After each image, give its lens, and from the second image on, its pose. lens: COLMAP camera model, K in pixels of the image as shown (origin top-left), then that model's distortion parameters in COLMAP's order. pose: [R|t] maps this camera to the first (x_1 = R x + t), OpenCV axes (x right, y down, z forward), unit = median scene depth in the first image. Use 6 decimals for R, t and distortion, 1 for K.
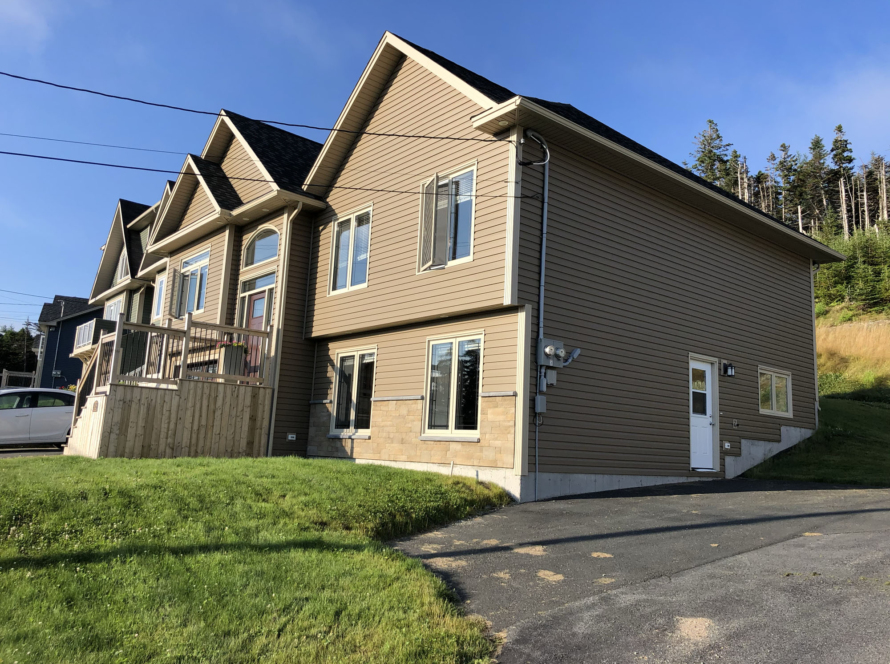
lens RADIAL K [[714.9, 0, 443.9], [0, 714.9, 275.5], [0, 0, 1]] dist [-0.005994, -0.005224]
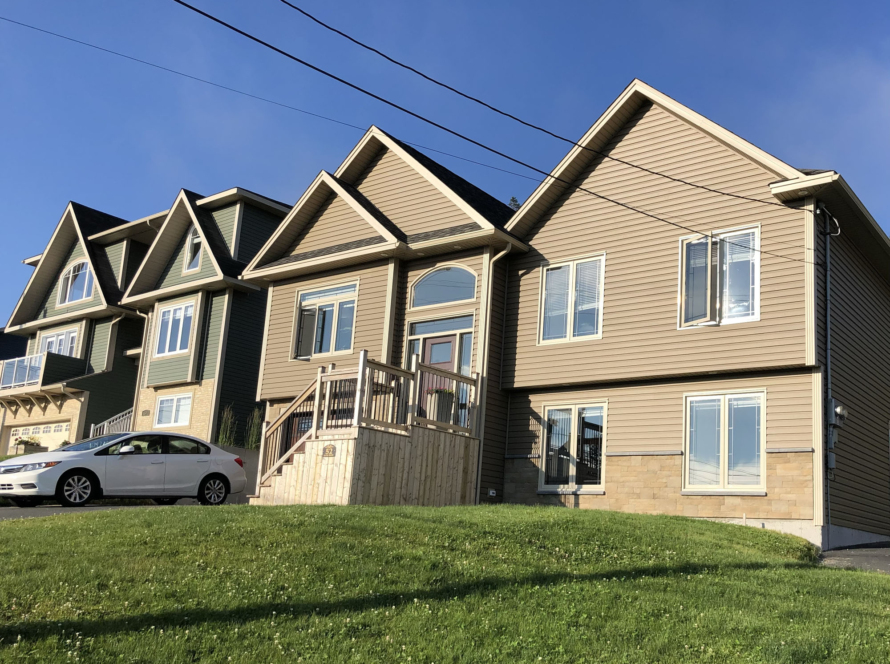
lens RADIAL K [[875.6, 0, 445.0], [0, 875.6, 332.0], [0, 0, 1]] dist [-0.004640, -0.005420]
pose [[0.970626, 0.069089, 0.230462, -0.565993], [-0.069329, 0.997569, -0.007064, 0.028788], [-0.230389, -0.009121, 0.973056, -0.103206]]
